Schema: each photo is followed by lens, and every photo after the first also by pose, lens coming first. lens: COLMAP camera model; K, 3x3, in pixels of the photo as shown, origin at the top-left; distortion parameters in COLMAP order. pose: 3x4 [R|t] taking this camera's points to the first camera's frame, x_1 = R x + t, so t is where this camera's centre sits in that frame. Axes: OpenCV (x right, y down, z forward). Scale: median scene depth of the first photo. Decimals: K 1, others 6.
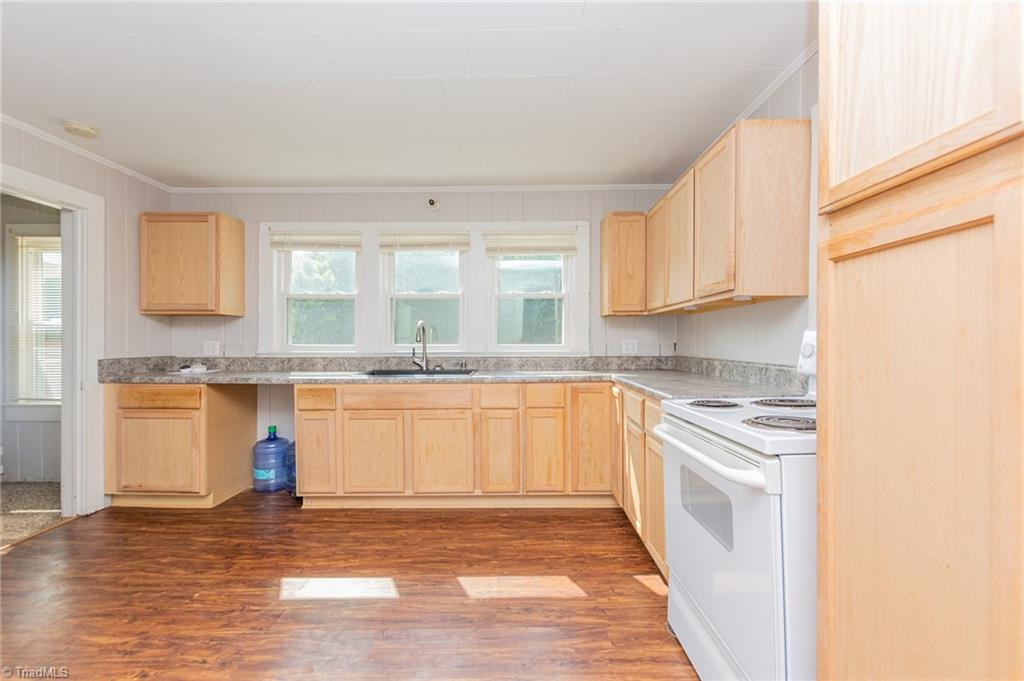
lens RADIAL K [[452.2, 0, 512.2], [0, 452.2, 351.4], [0, 0, 1]] dist [0.001419, 0.000020]
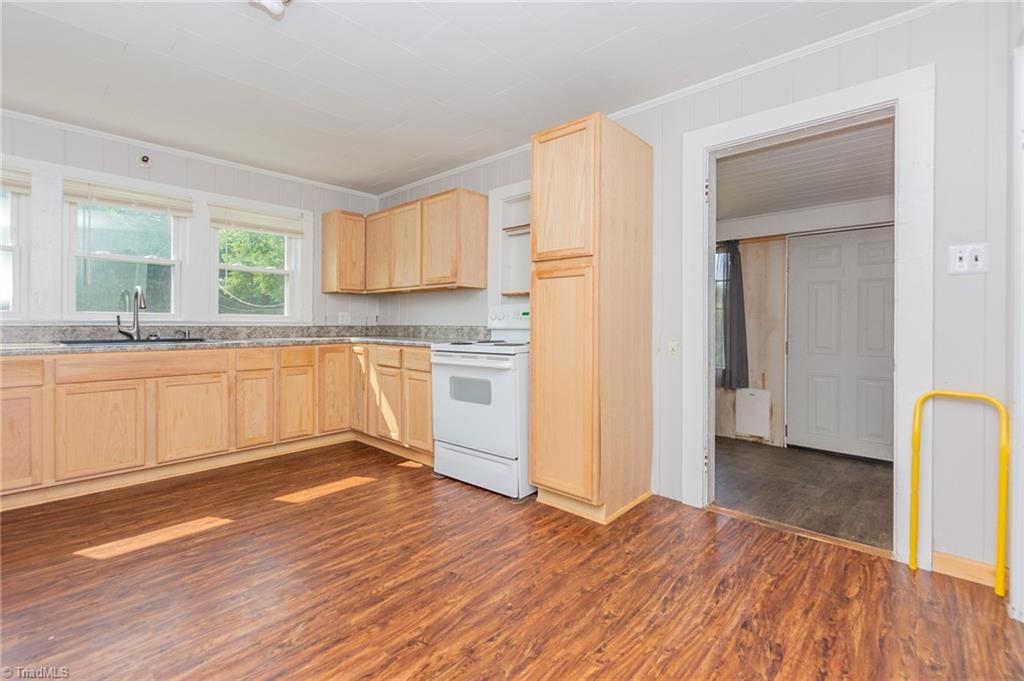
lens RADIAL K [[452.2, 0, 512.2], [0, 452.2, 351.4], [0, 0, 1]] dist [0.001419, 0.000020]
pose [[0.671278, -0.038462, 0.740208, -0.427773], [0.007862, 0.998966, 0.044778, 0.034685], [-0.741164, -0.024239, 0.670886, -0.222464]]
